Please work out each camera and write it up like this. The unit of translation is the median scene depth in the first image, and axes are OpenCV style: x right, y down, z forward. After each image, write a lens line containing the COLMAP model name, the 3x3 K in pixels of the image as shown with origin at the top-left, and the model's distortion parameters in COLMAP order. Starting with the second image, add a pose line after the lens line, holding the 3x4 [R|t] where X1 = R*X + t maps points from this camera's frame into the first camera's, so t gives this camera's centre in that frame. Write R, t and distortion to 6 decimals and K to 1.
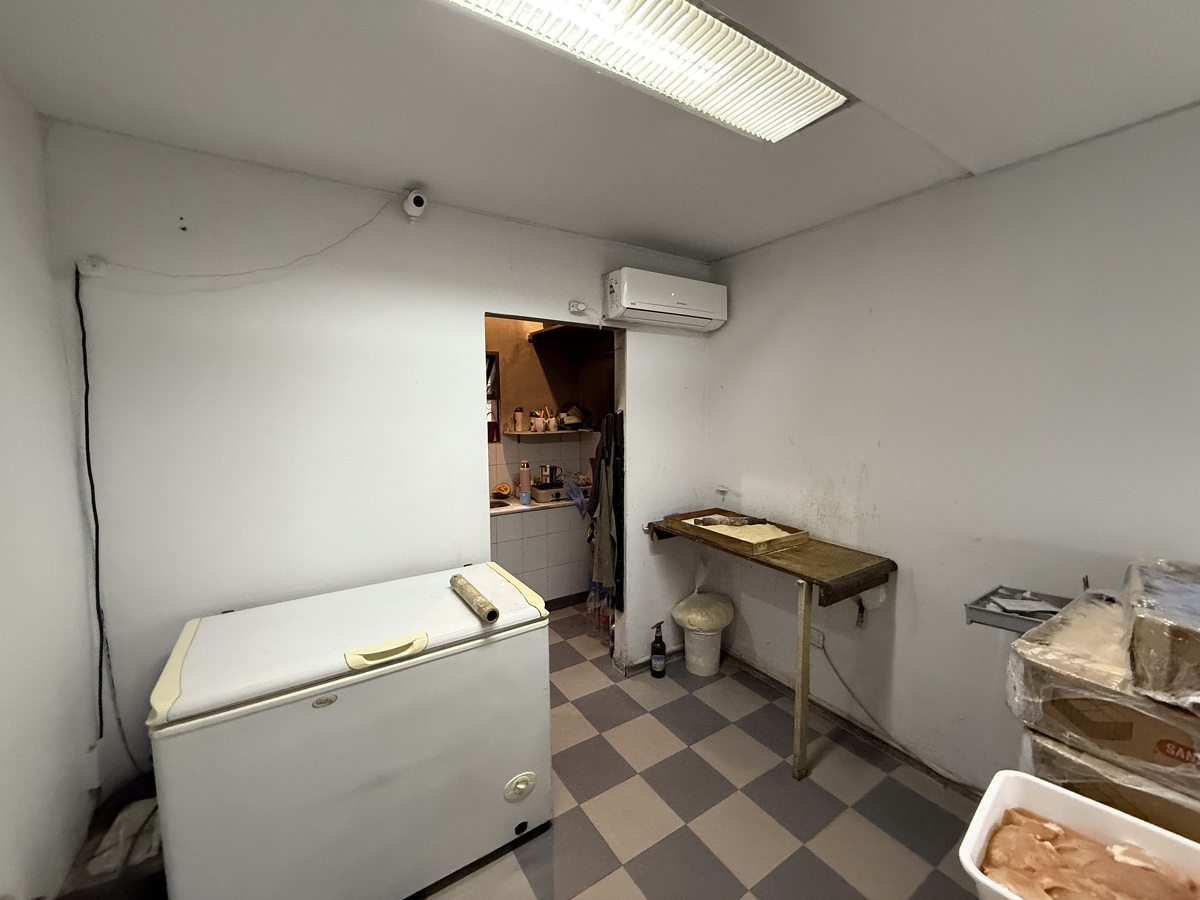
lens RADIAL K [[477.5, 0, 600.9], [0, 477.5, 450.9], [0, 0, 1]] dist [-0.000913, 0.000023]
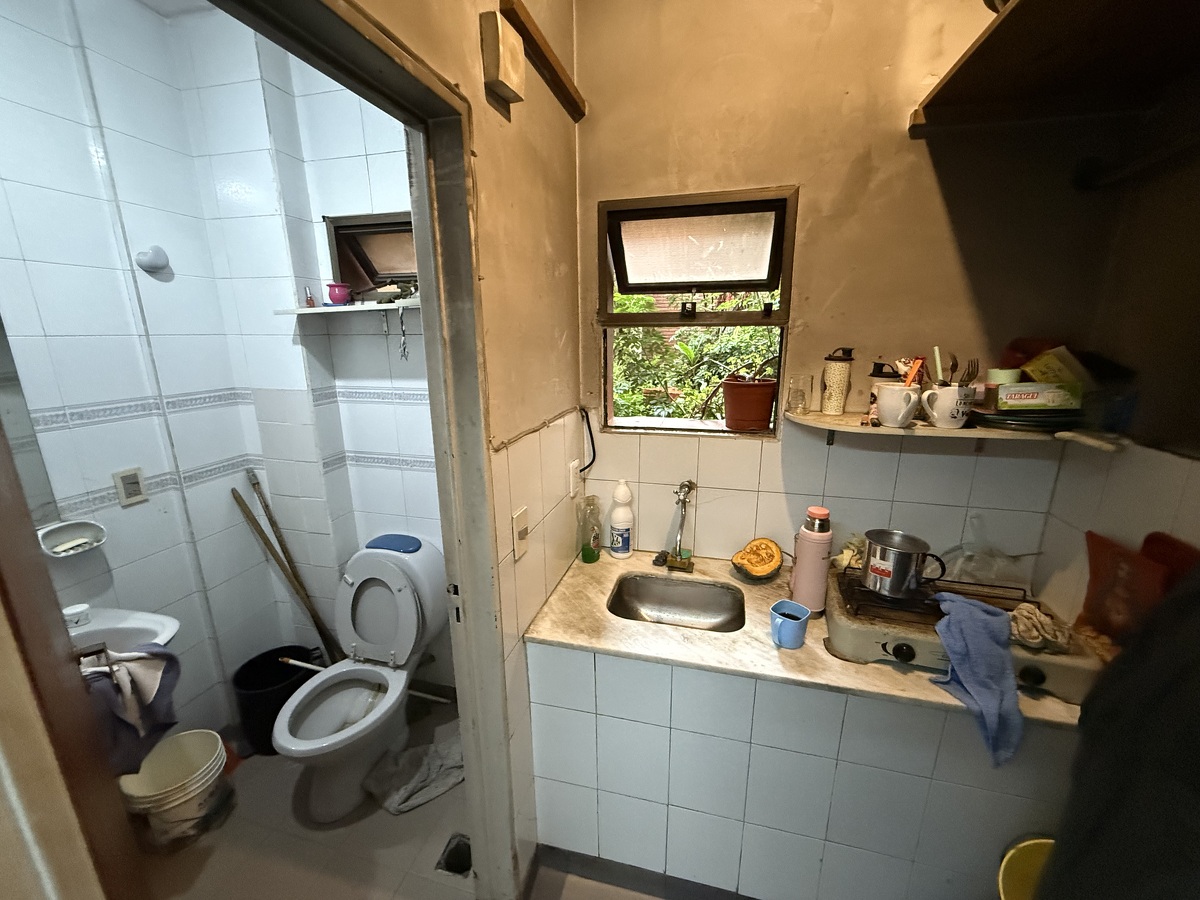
lens RADIAL K [[477.5, 0, 603.8], [0, 477.5, 454.3], [0, 0, 1]] dist [-0.000913, 0.000023]
pose [[0.674176, 0.179276, -0.716482, -0.024133], [-0.067322, 0.980971, 0.182108, -0.066163], [0.735496, -0.074538, 0.673417, 0.624921]]
